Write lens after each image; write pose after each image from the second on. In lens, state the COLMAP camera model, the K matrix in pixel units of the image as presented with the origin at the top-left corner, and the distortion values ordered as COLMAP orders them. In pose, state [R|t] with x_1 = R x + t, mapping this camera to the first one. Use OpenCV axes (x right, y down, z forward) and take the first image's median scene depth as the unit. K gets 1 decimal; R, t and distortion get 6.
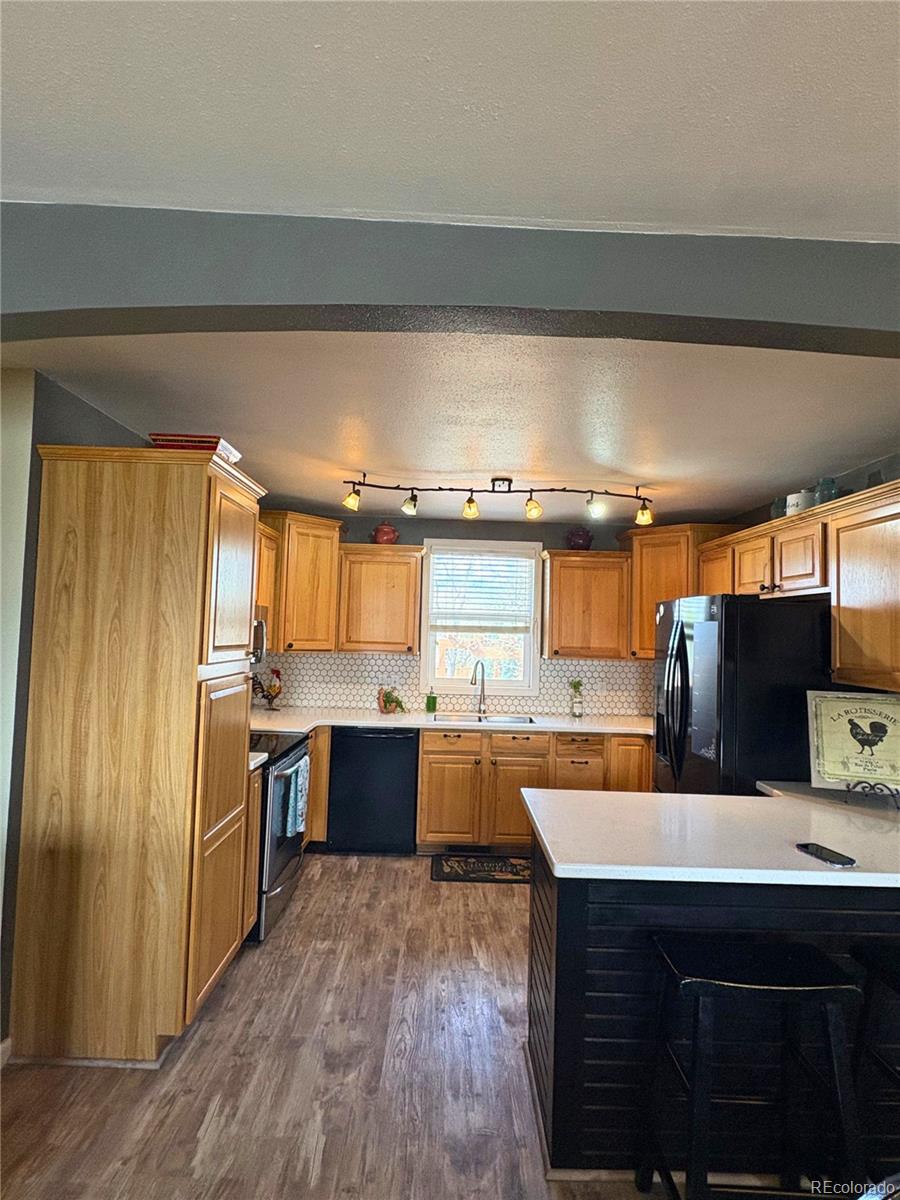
lens RADIAL K [[602.0, 0, 450.0], [0, 602.0, 600.0], [0, 0, 1]] dist [-0.001238, -0.026827]
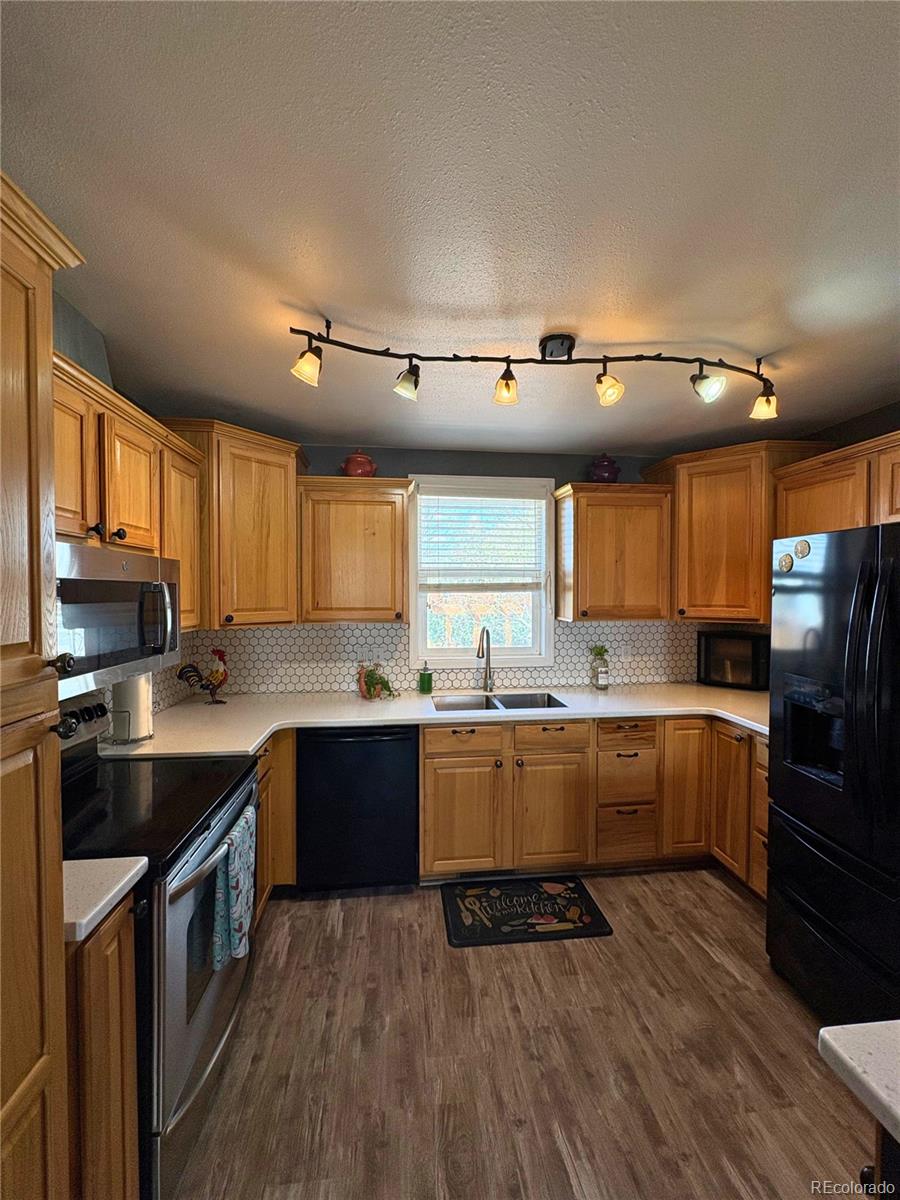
lens RADIAL K [[476.6, 0, 450.0], [0, 476.6, 600.0], [0, 0, 1]] dist [-0.001244, 0.000033]
pose [[0.994554, -0.032296, 0.099095, -0.065286], [0.025049, 0.996979, 0.073528, 0.019861], [-0.101170, -0.070645, 0.992358, 0.423825]]
